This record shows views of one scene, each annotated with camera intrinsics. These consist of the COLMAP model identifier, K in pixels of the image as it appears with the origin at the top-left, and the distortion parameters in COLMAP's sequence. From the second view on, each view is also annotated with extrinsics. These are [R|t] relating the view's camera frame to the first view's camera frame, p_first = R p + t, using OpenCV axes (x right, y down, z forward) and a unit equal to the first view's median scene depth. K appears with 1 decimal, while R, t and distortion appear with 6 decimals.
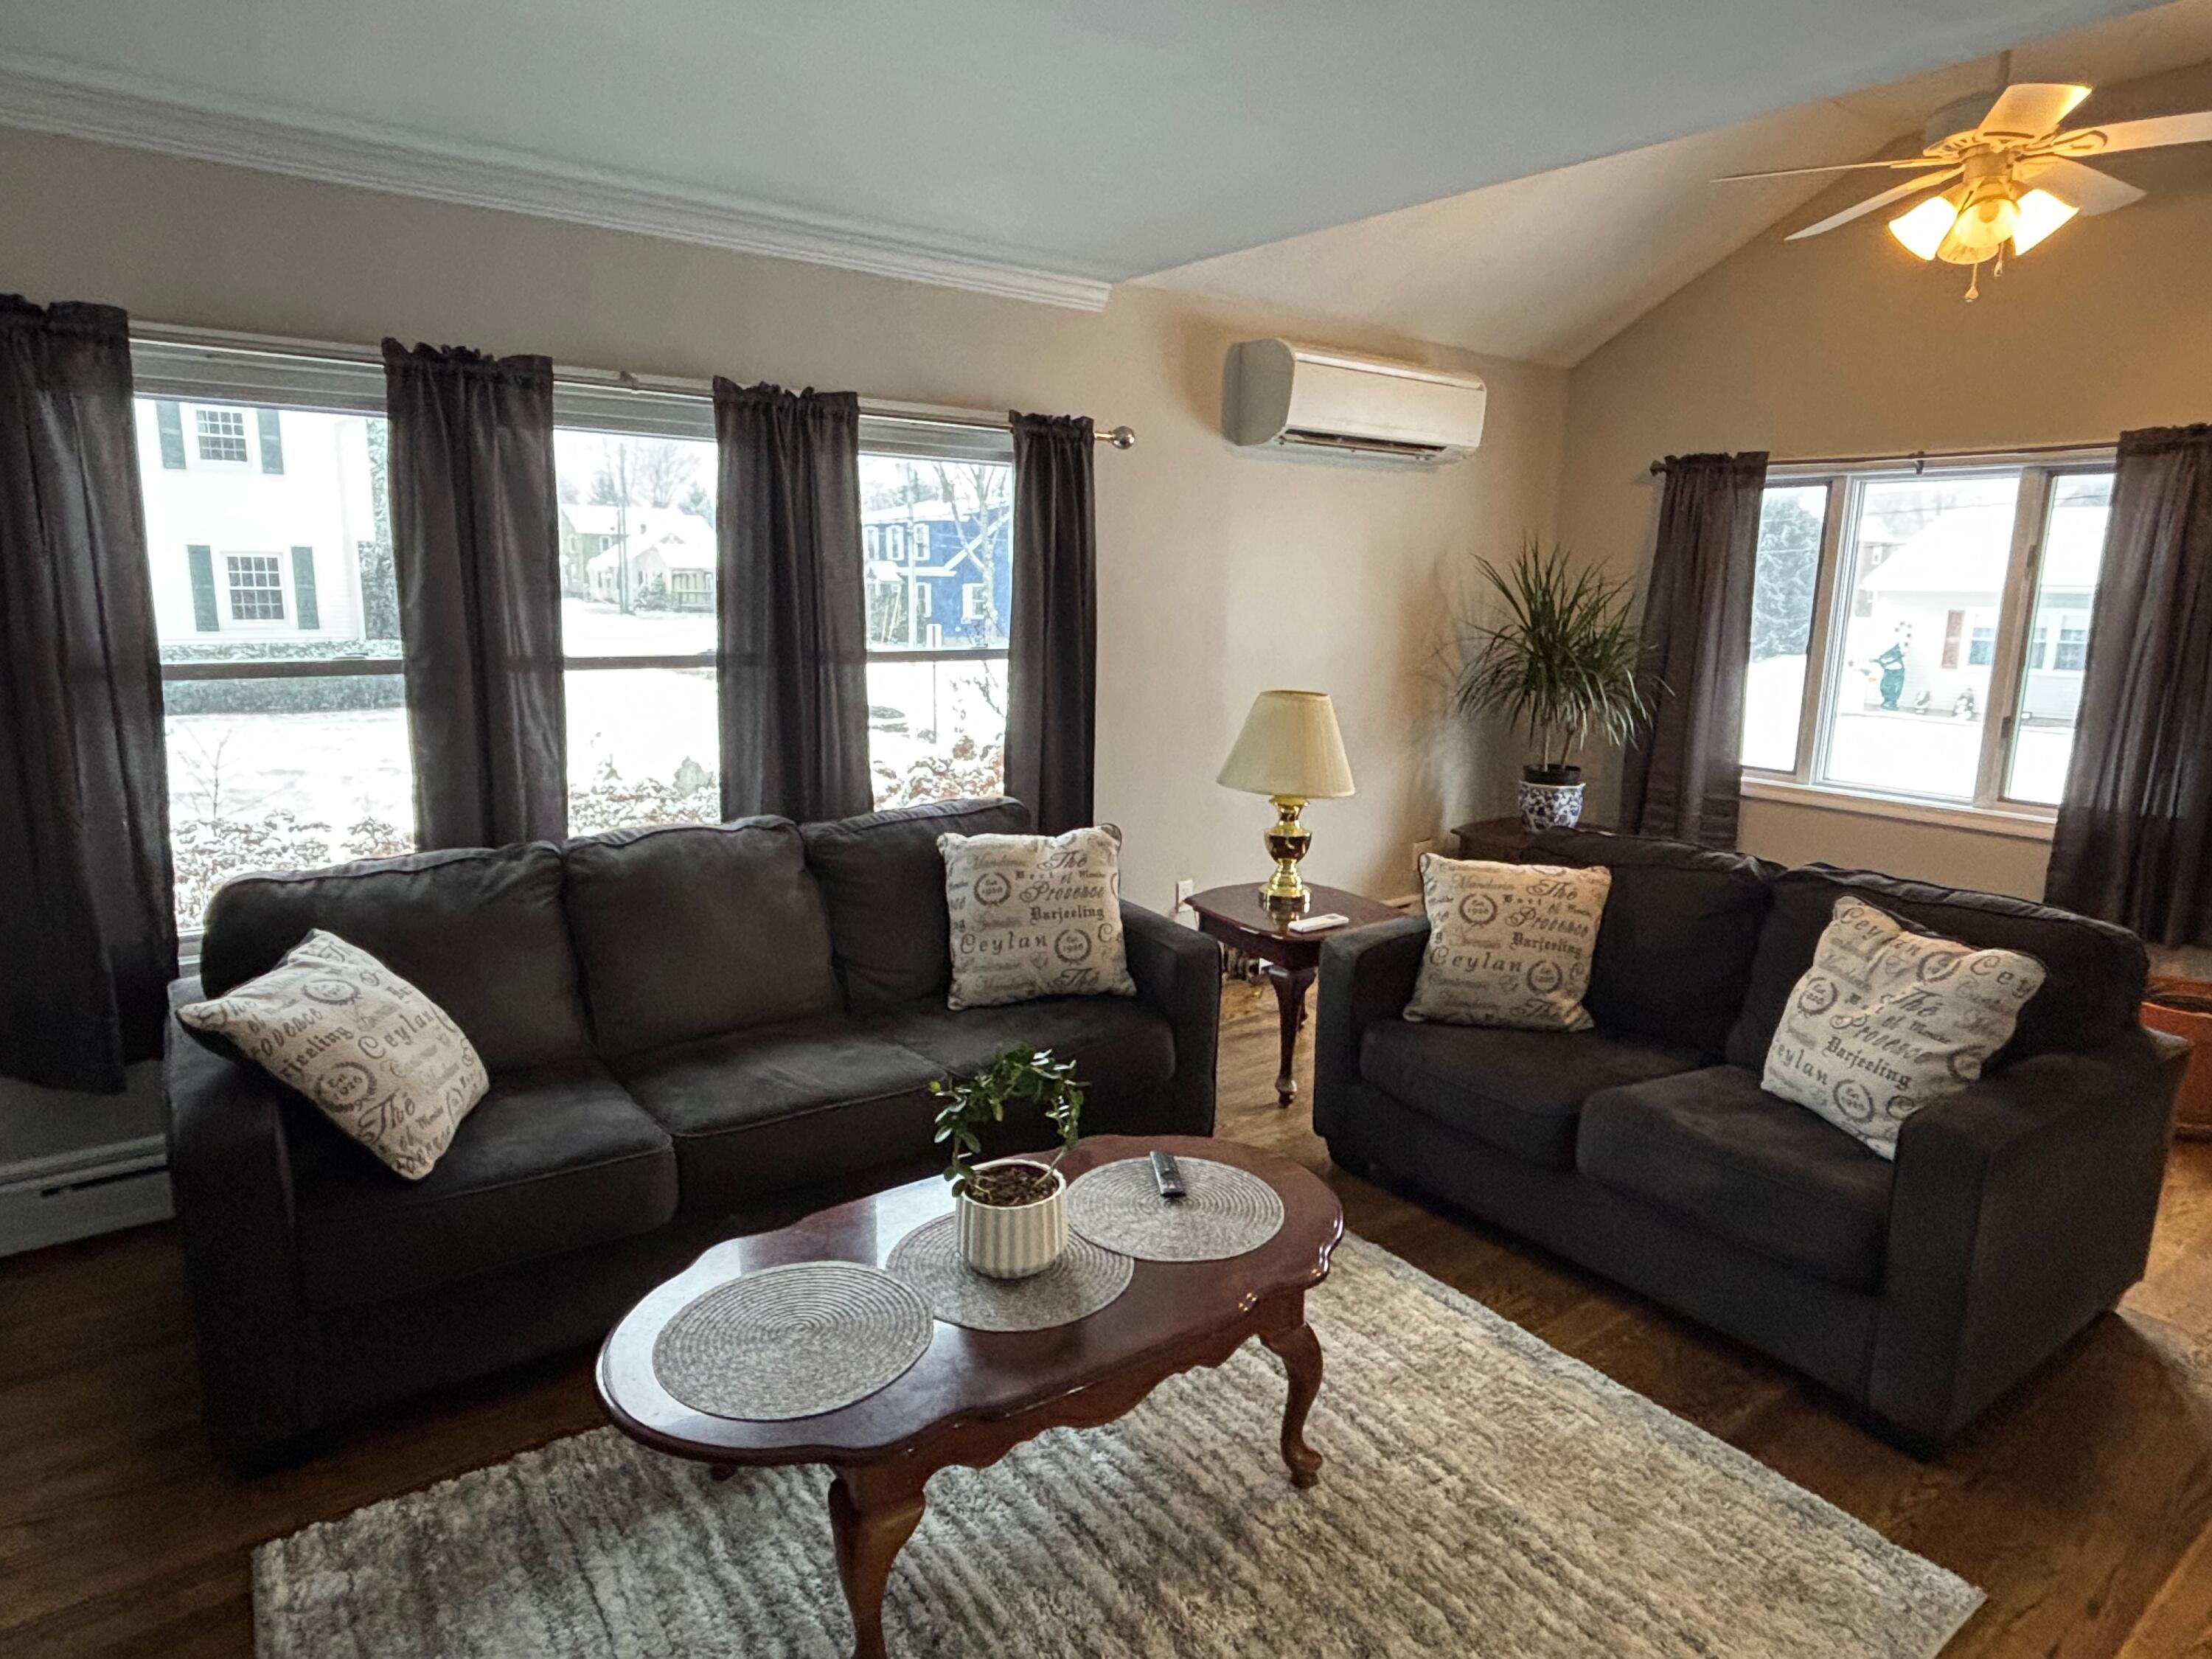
lens RADIAL K [[1270.6, 0, 1106.0], [0, 1270.6, 829.5], [0, 0, 1]] dist [0.032978, -0.046036]
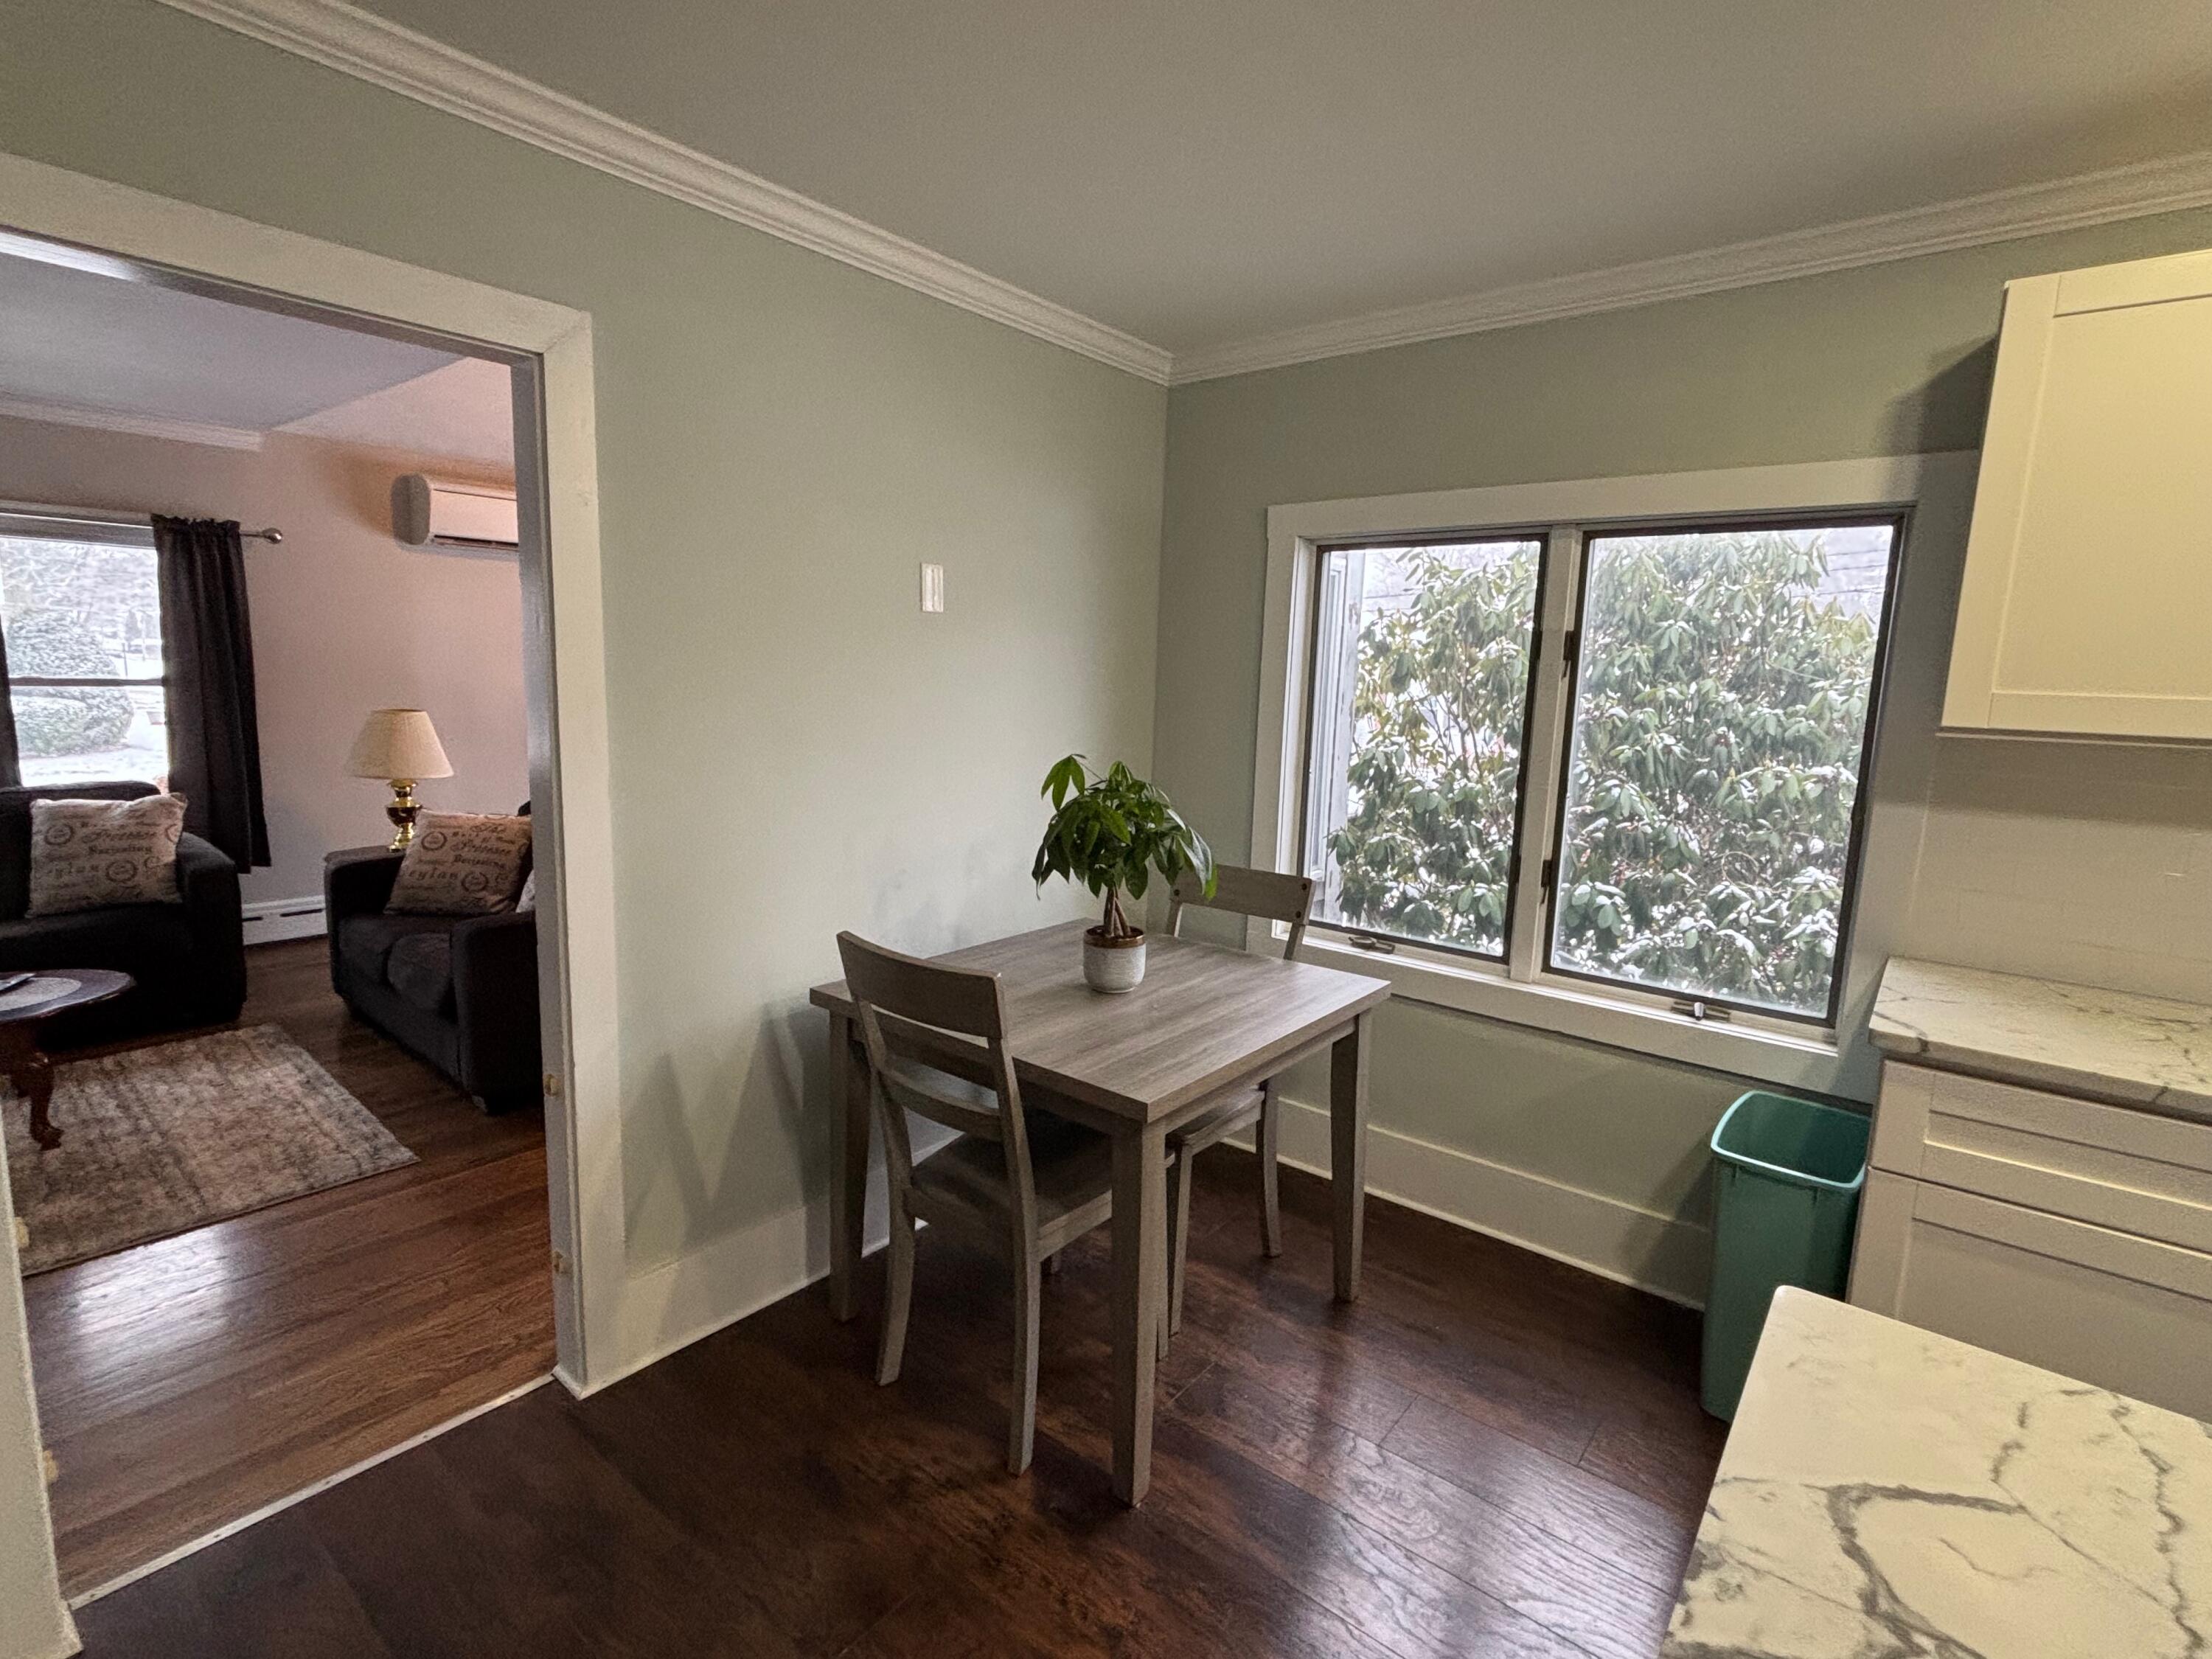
lens RADIAL K [[1061.1, 0, 1106.0], [0, 1061.1, 829.5], [0, 0, 1]] dist [-0.002854, -0.000352]
pose [[0.968638, -0.019997, 0.247670, 0.781437], [0.027630, 0.999243, -0.027382, 0.107852], [-0.246935, 0.033366, 0.968458, -0.487081]]
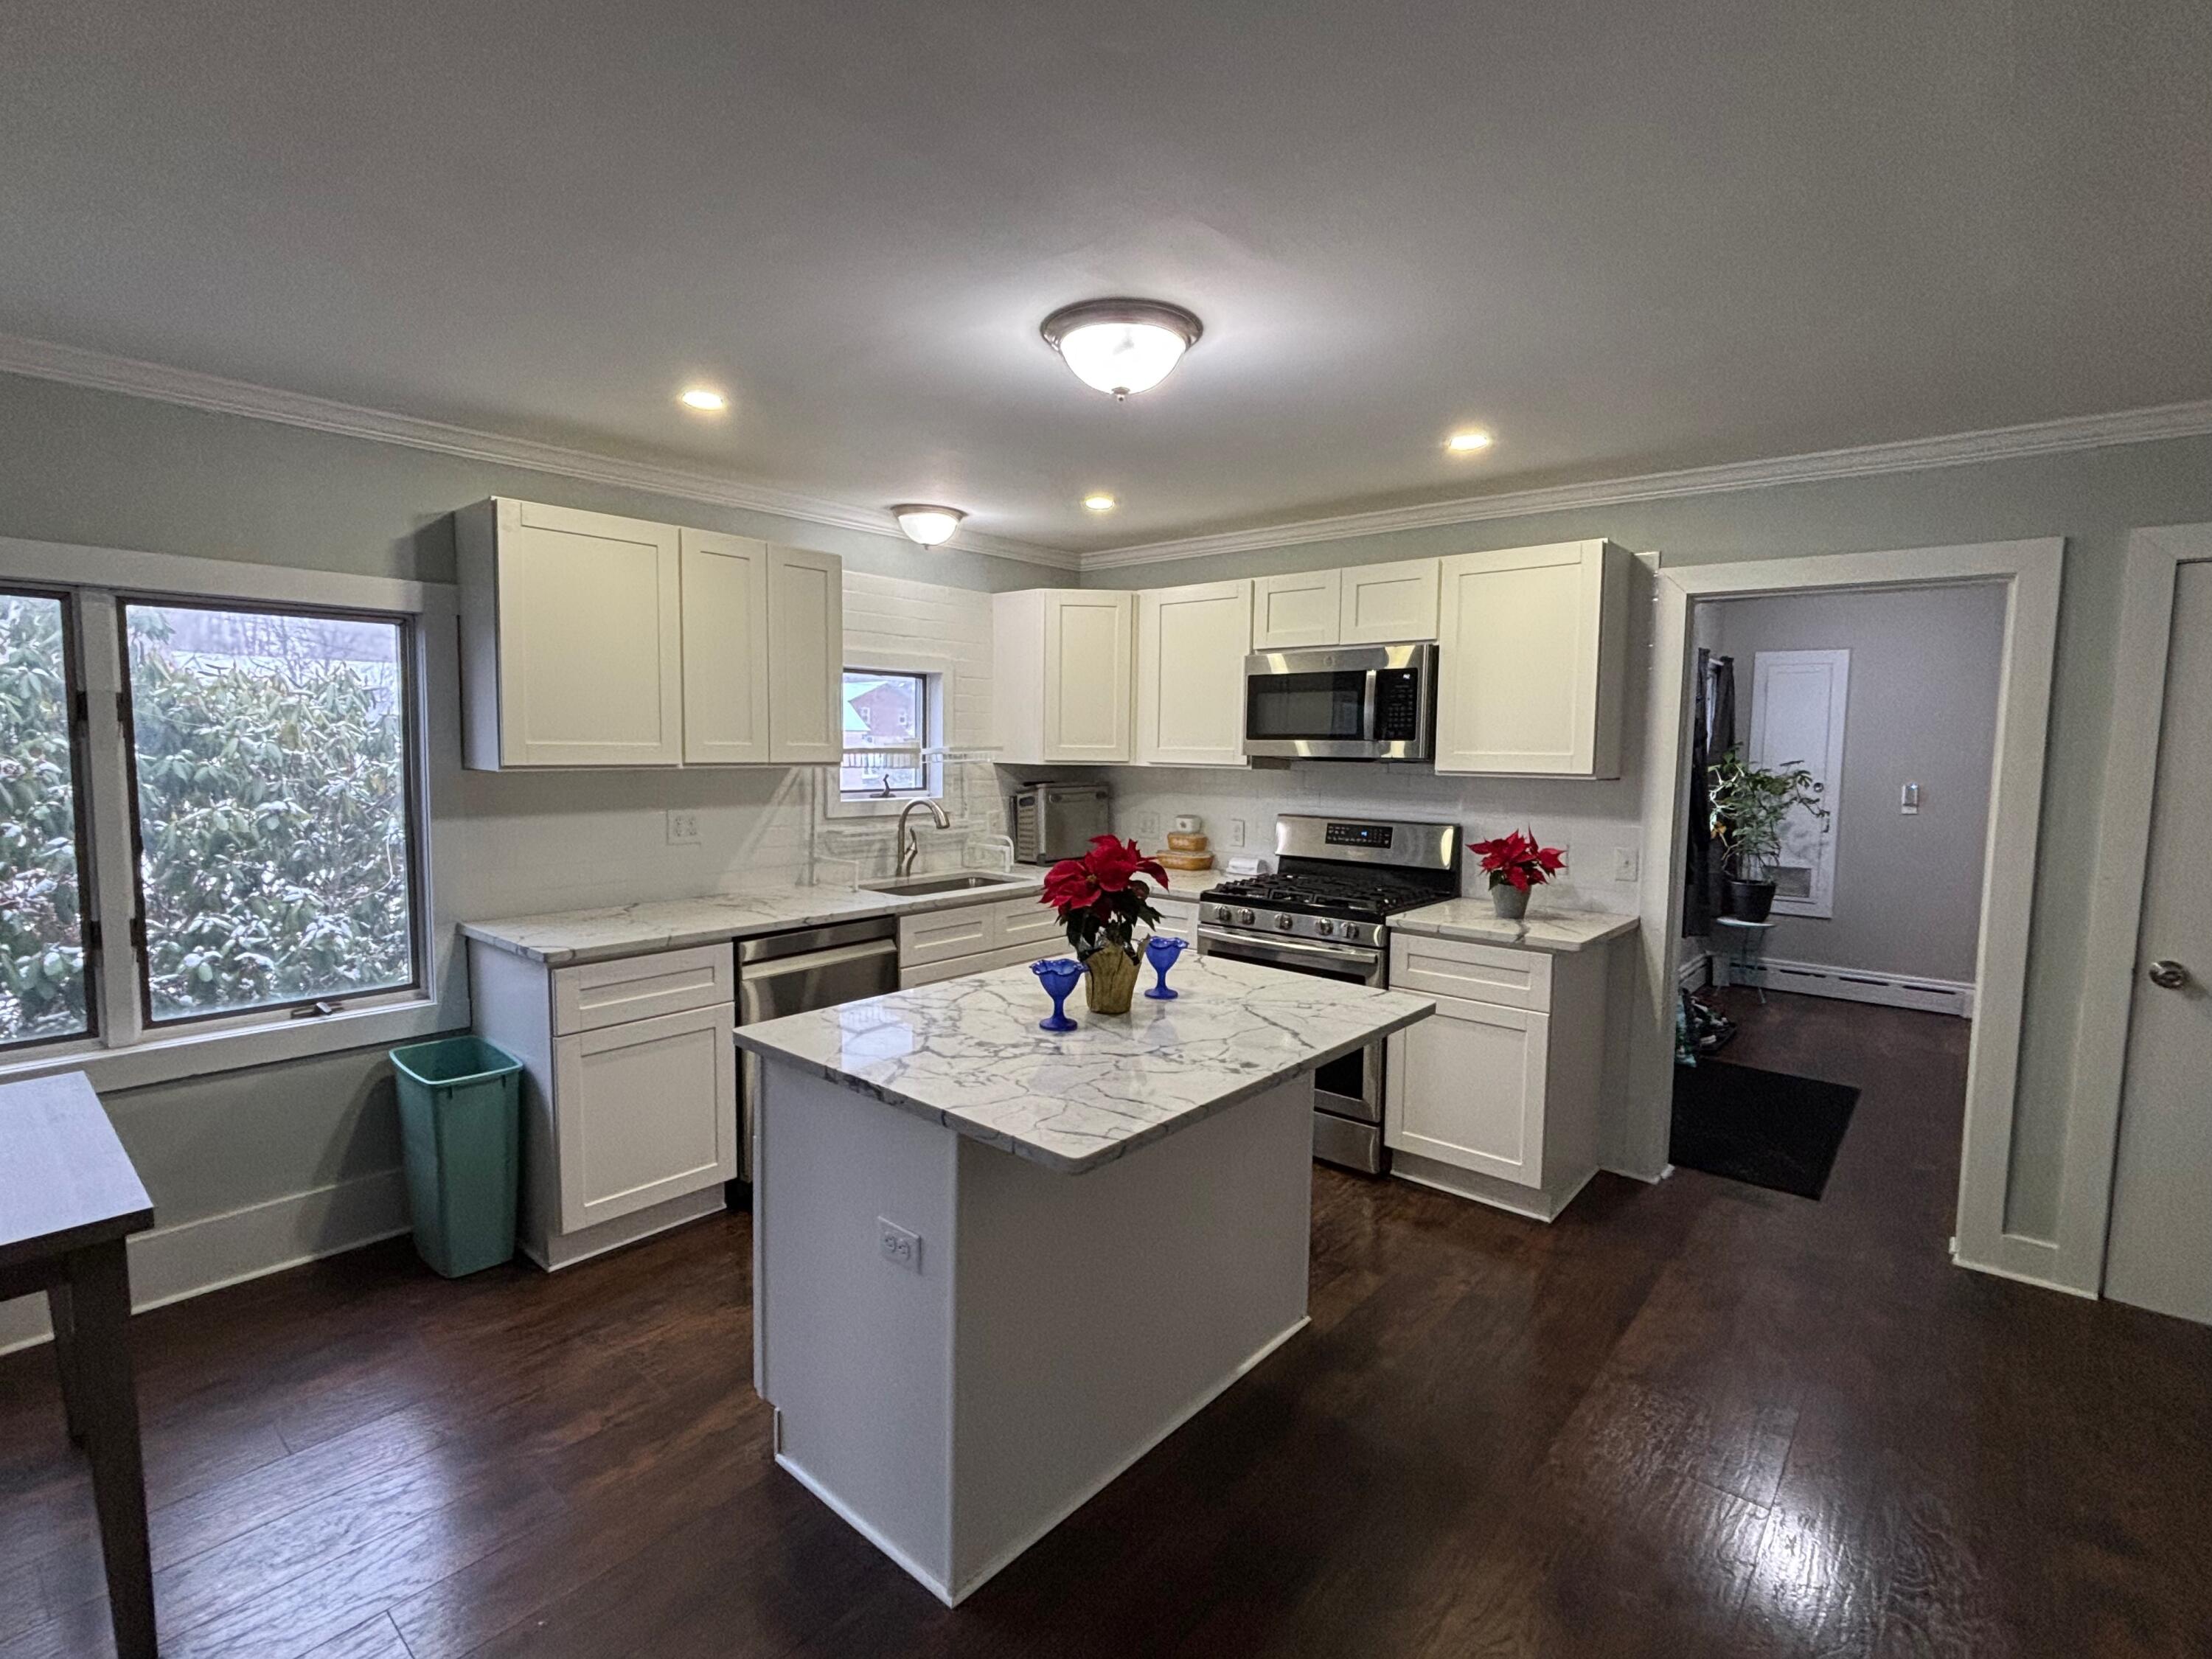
lens RADIAL K [[1041.8, 0, 1078.8], [0, 1041.8, 824.0], [0, 0, 1]] dist [-0.000685, -0.000140]
pose [[-0.204779, -0.098238, 0.973866, 0.380047], [0.165006, 0.977246, 0.133275, 0.059615], [-0.964800, 0.187986, -0.183910, -0.348975]]
